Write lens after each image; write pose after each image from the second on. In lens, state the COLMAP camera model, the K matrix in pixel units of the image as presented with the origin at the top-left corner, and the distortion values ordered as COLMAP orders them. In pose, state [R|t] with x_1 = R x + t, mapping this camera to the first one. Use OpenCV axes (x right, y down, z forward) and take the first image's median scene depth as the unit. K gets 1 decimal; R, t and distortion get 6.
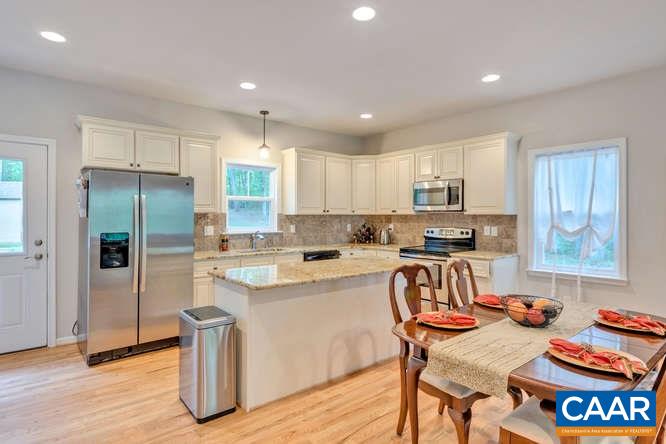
lens RADIAL K [[366.5, 0, 334.9], [0, 366.5, 219.3], [0, 0, 1]] dist [0.000578, 0.000152]
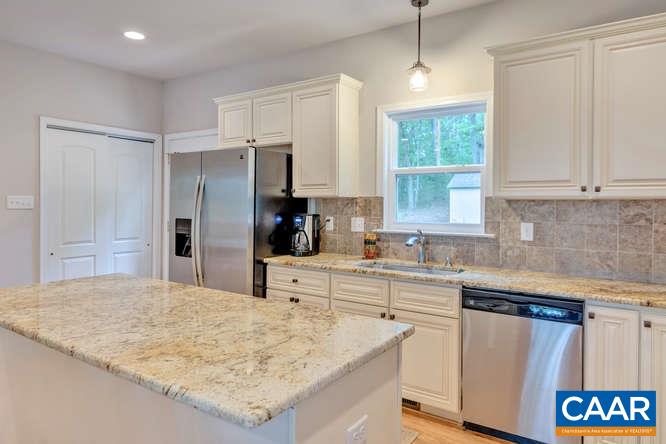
lens RADIAL K [[438.4, 0, 321.5], [0, 438.4, 204.3], [0, 0, 1]] dist [0.003186, 0.001248]
pose [[0.259666, 0.003860, -0.965691, 0.341112], [-0.015167, 0.999885, -0.000082, -0.003008], [0.965579, 0.014668, 0.259695, 0.653256]]
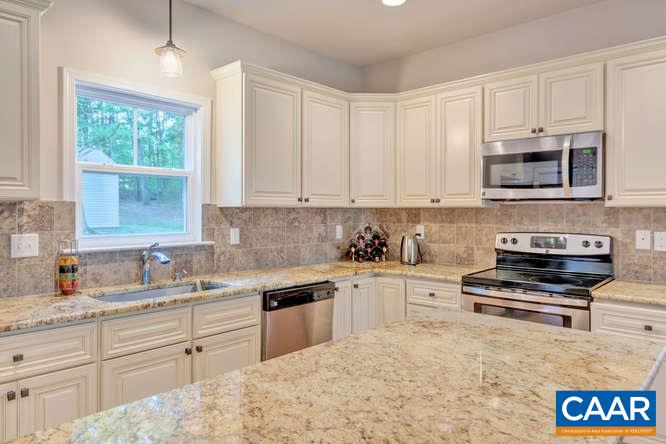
lens RADIAL K [[438.4, 0, 328.0], [0, 438.4, 215.3], [0, 0, 1]] dist [0.003186, 0.001248]
pose [[0.992663, 0.000103, 0.120912, -0.065250], [-0.000112, 1.000000, 0.000069, -0.001562], [-0.120912, -0.000082, 0.992663, 0.428767]]
